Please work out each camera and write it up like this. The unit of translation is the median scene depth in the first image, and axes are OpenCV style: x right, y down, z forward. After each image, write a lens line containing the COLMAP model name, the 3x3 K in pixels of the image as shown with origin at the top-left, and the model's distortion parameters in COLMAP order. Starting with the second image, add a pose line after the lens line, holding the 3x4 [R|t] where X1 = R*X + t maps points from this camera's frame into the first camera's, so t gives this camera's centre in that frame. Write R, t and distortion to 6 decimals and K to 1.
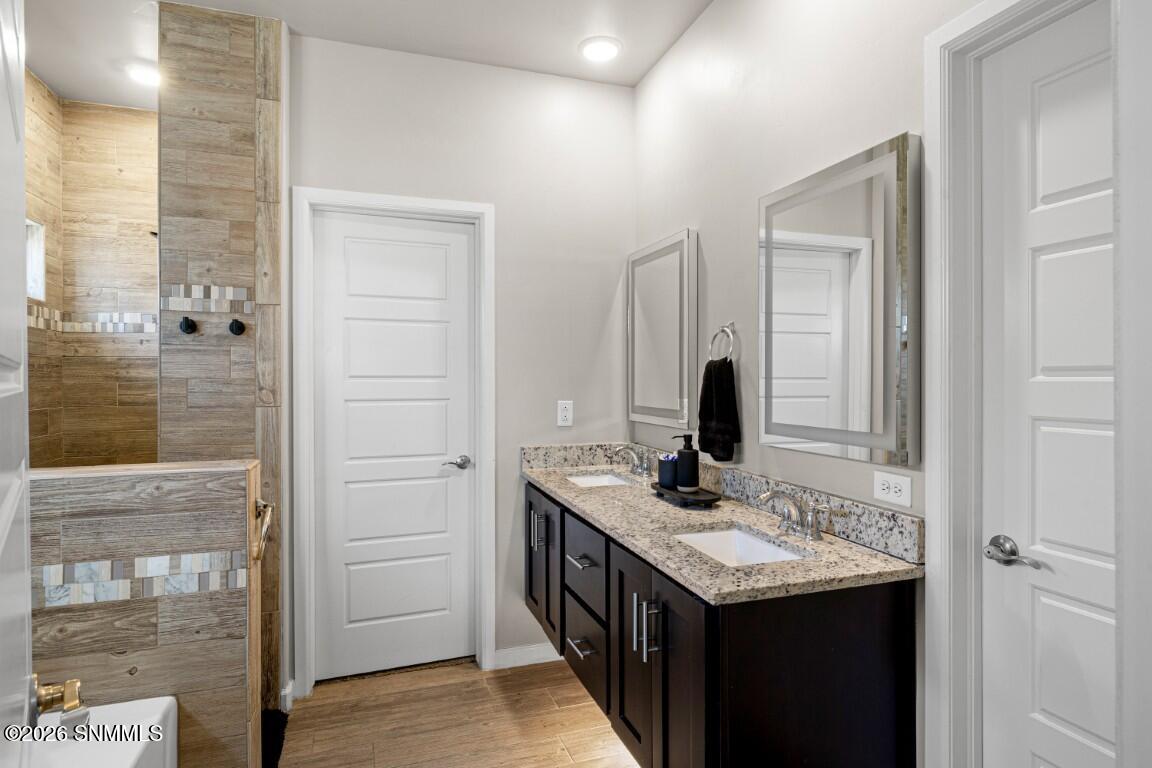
lens RADIAL K [[653.0, 0, 582.5], [0, 653.0, 382.9], [0, 0, 1]] dist [0.003017, -0.000625]
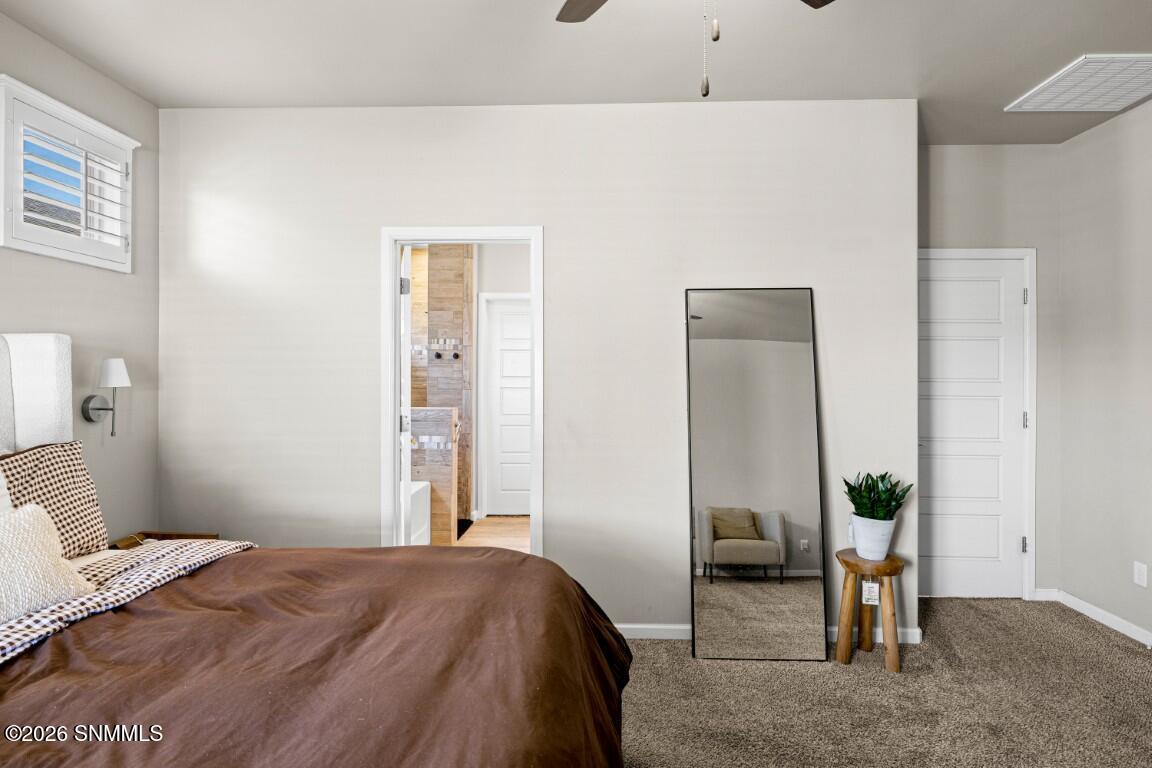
lens RADIAL K [[653.0, 0, 574.4], [0, 653.0, 379.1], [0, 0, 1]] dist [0.003017, -0.000625]
pose [[0.936219, 0.012358, -0.351198, 0.709144], [-0.011062, 0.999923, 0.005697, -0.019511], [0.351242, -0.001449, 0.936284, -1.069976]]
